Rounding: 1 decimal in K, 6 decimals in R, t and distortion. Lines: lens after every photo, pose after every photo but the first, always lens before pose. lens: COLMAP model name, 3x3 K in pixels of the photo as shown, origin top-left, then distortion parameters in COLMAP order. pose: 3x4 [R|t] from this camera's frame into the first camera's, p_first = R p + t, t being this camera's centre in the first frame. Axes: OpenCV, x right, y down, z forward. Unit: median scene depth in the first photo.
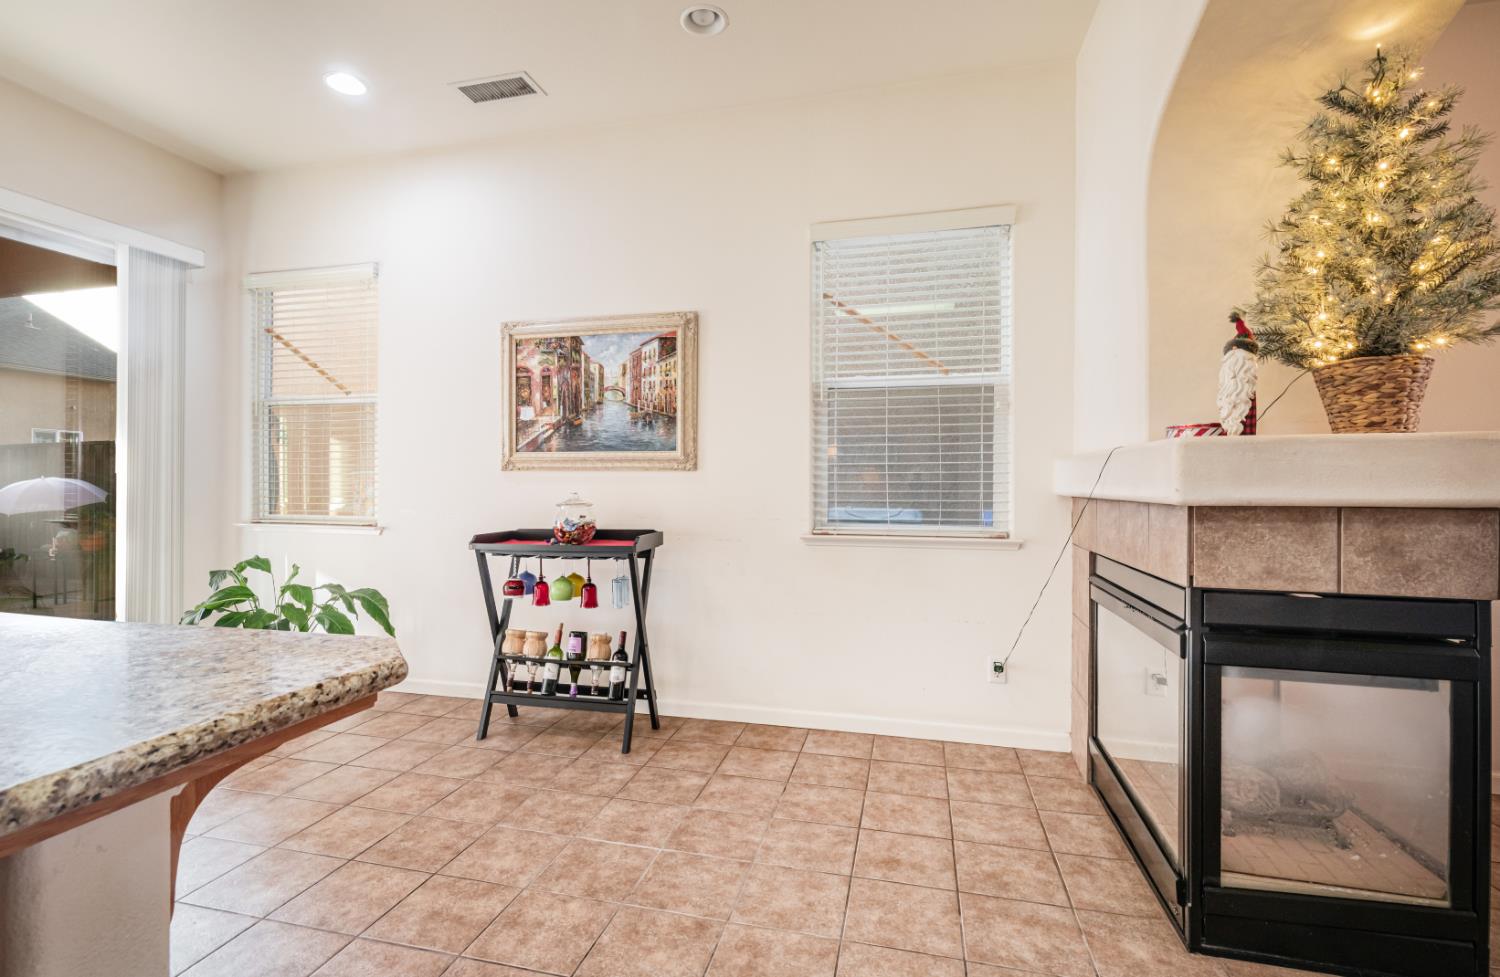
lens RADIAL K [[696.5, 0, 741.0], [0, 696.5, 489.5], [0, 0, 1]] dist [0.006952, 0.000630]
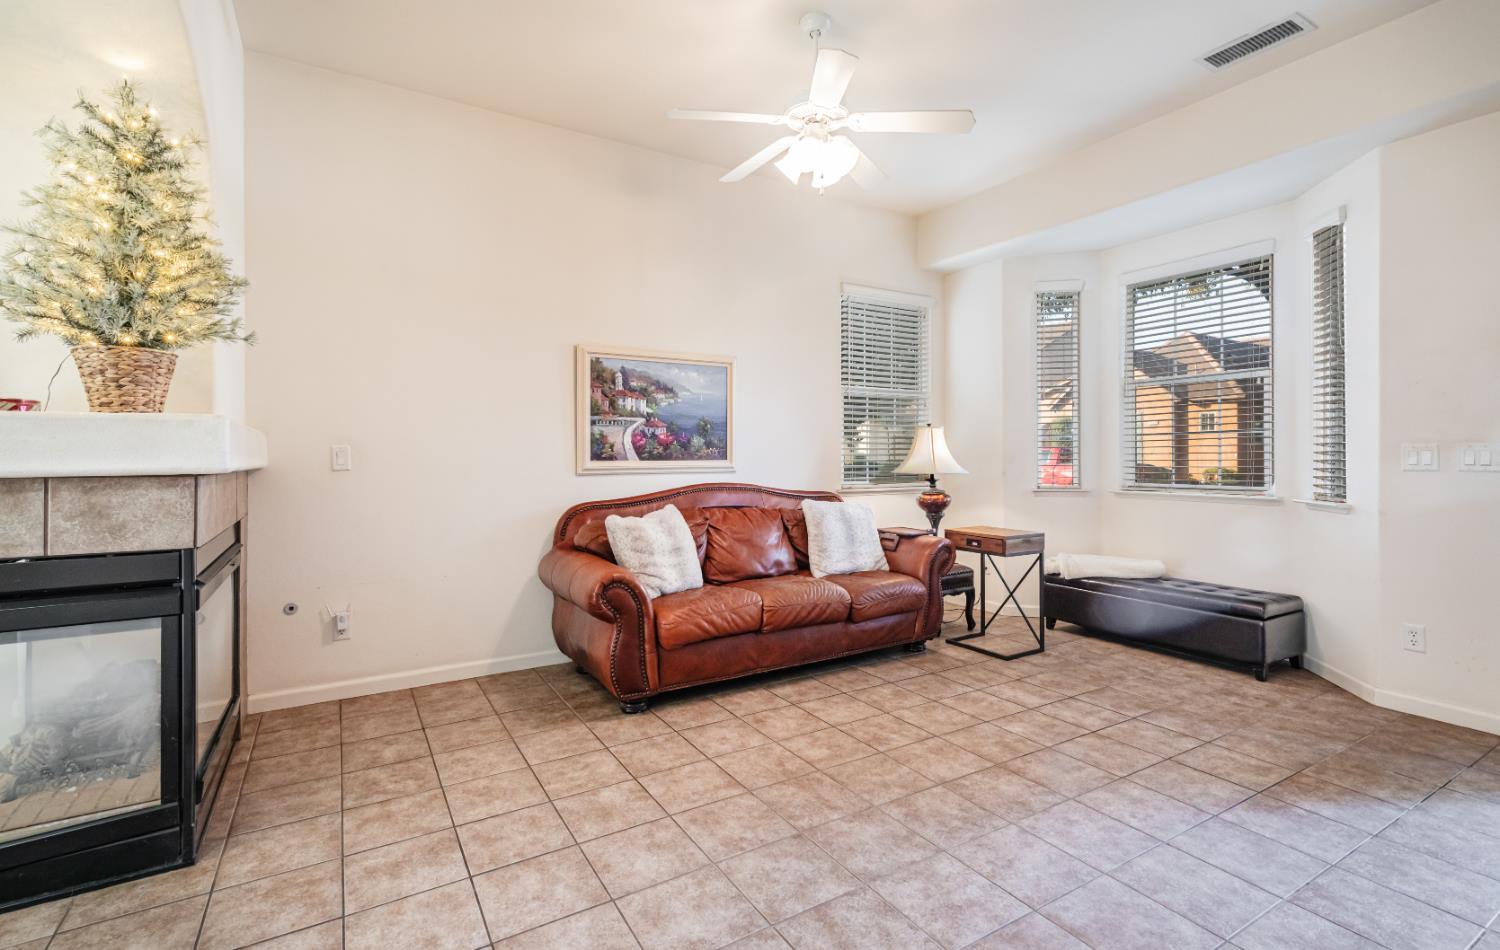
lens RADIAL K [[681.4, 0, 751.4], [0, 681.4, 452.8], [0, 0, 1]] dist [0.013925, -0.003282]
pose [[0.696619, -0.003537, 0.717433, 0.430938], [0.006090, 0.999981, -0.000983, -0.003096], [-0.717416, 0.005054, 0.696627, -0.280762]]
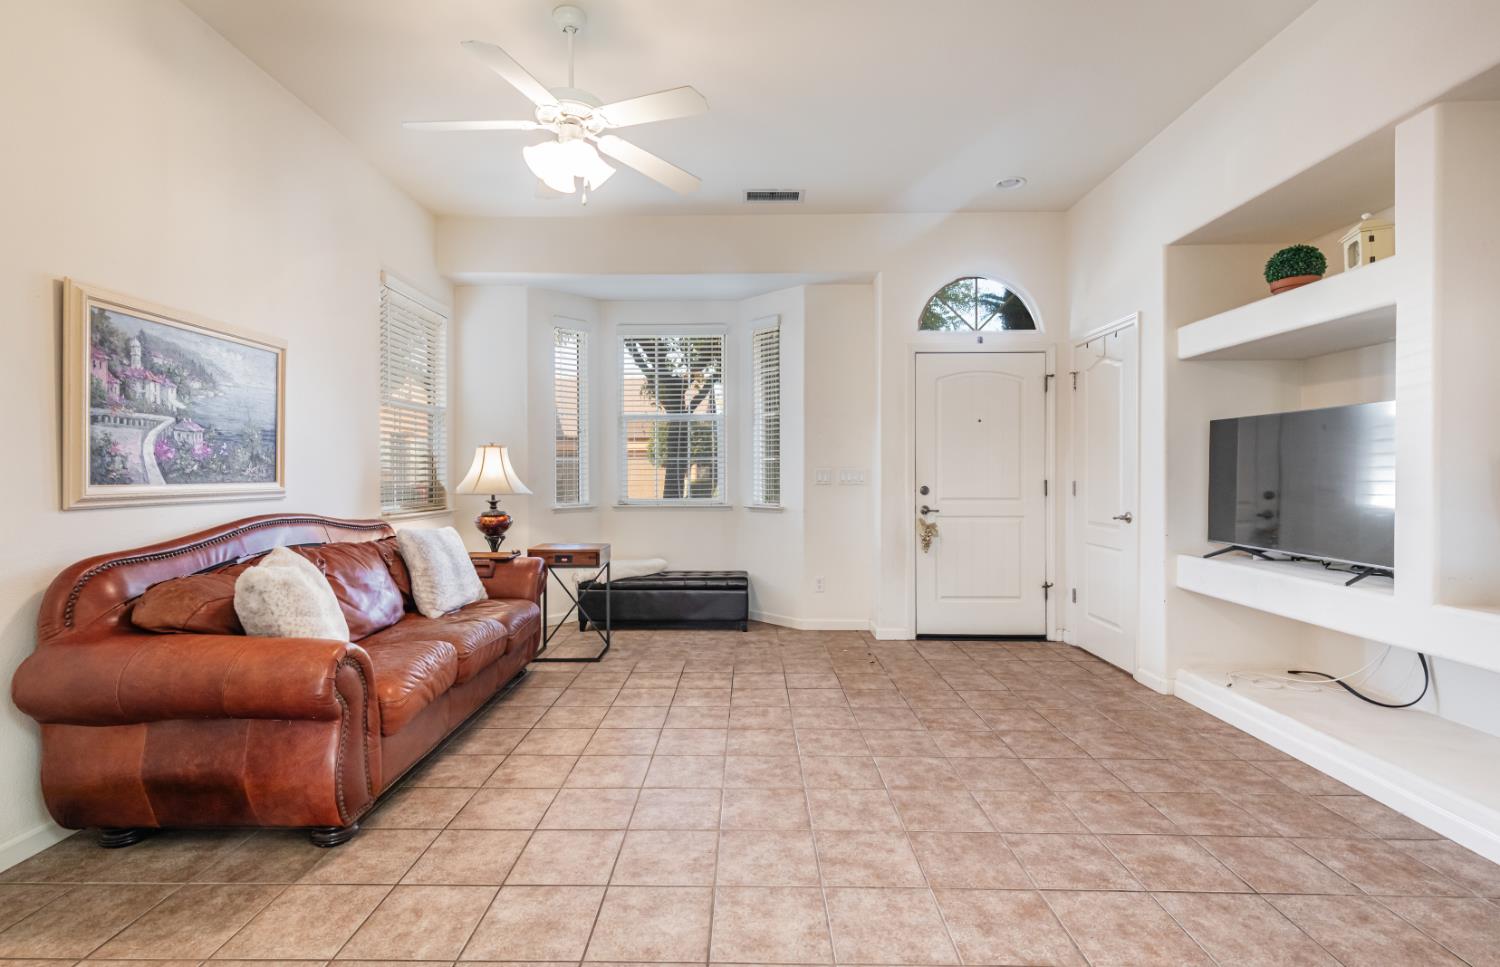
lens RADIAL K [[696.5, 0, 734.0], [0, 696.5, 479.5], [0, 0, 1]] dist [0.006952, 0.000630]
pose [[-0.225628, -0.012267, 0.974136, 0.251845], [0.008231, 0.999861, 0.014498, -0.002473], [-0.974179, 0.011290, -0.225495, 0.279436]]
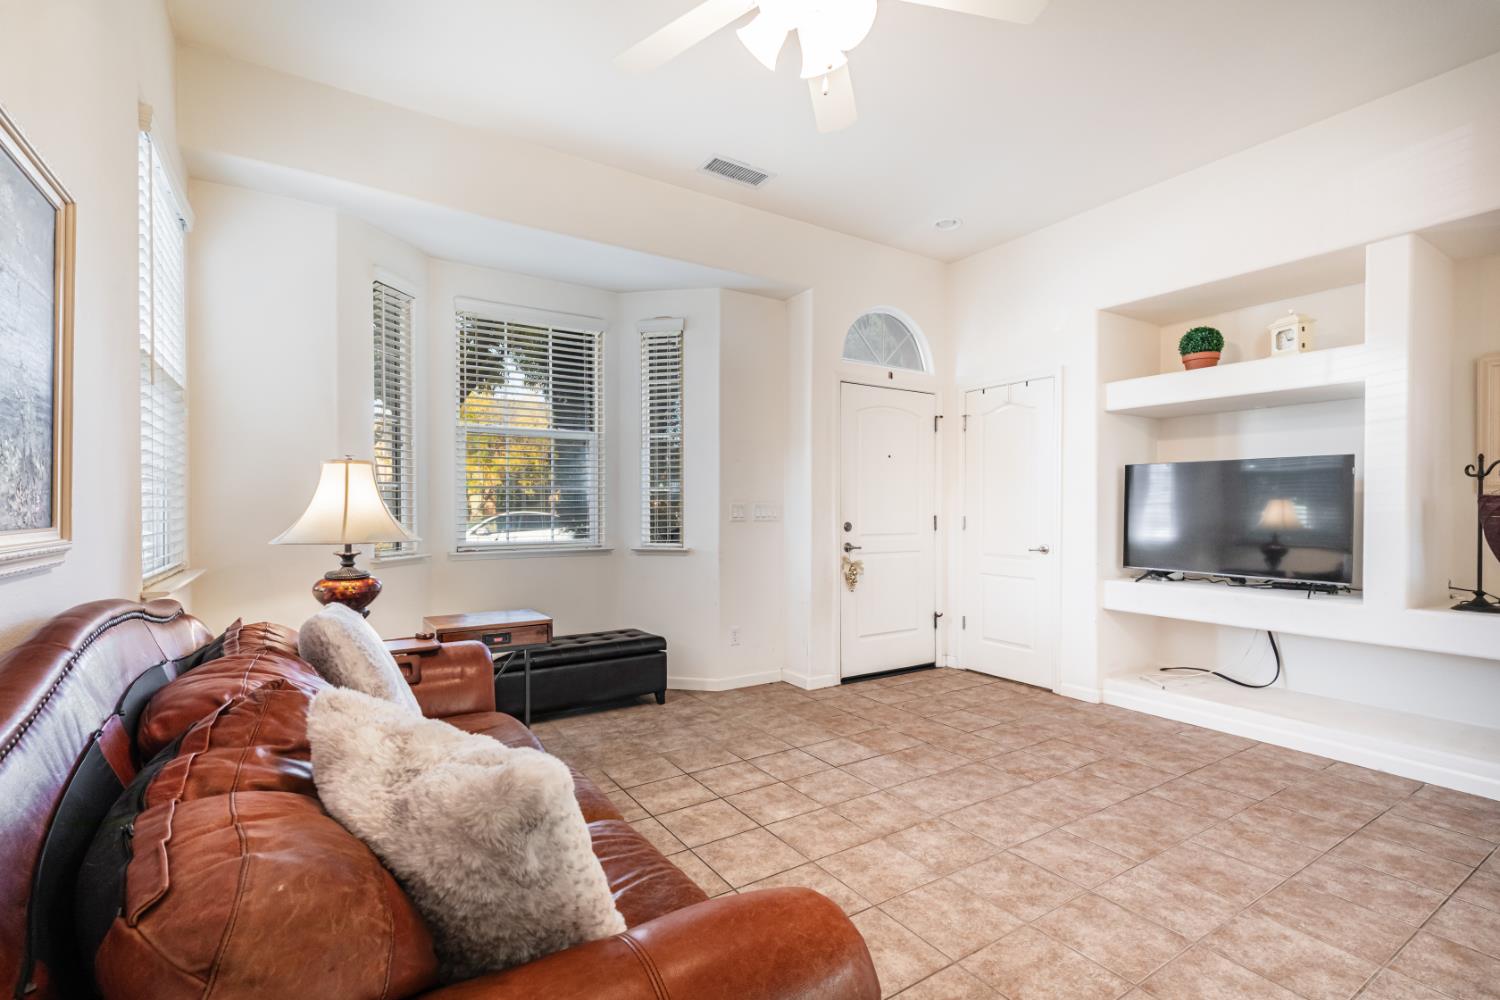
lens RADIAL K [[698.4, 0, 766.2], [0, 698.4, 514.3], [0, 0, 1]] dist [0.010008, -0.000993]
pose [[-0.739816, -0.013835, 0.672667, 0.784095], [-0.000487, 0.999799, 0.020027, -0.007352], [-0.672809, 0.014489, -0.739674, 0.715013]]
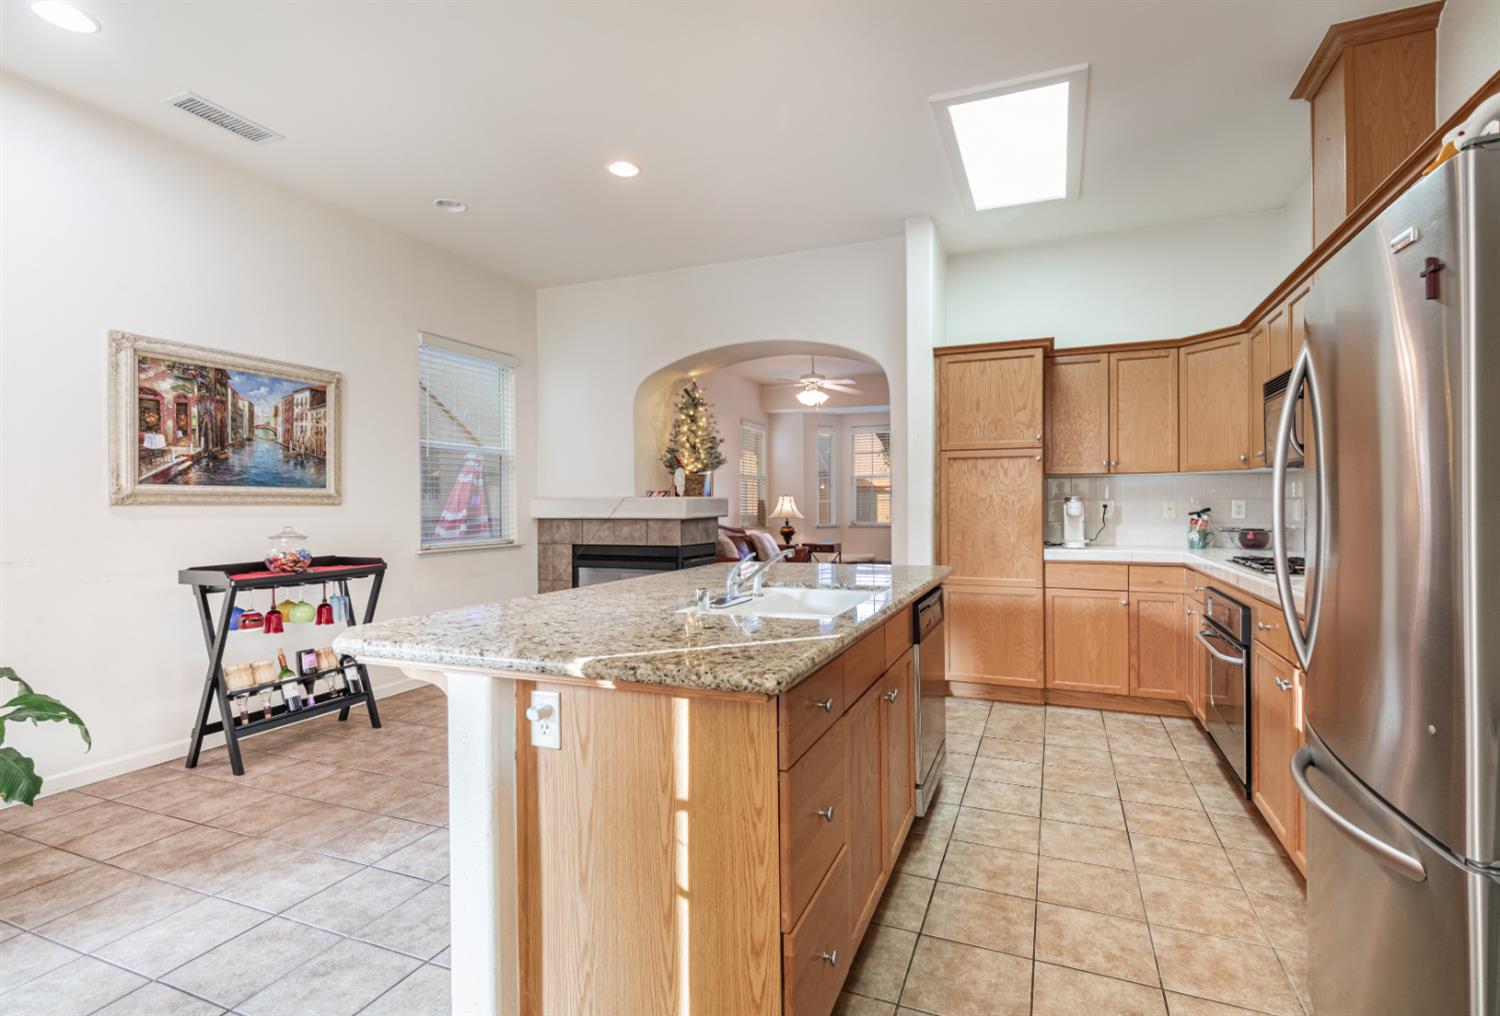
lens RADIAL K [[698.4, 0, 777.3], [0, 698.4, 503.6], [0, 0, 1]] dist [0.010008, -0.000993]
pose [[0.129815, -0.002619, 0.991535, -1.225055], [0.012545, 0.999921, 0.000998, -0.021772], [-0.991459, 0.012309, 0.129837, 0.097138]]
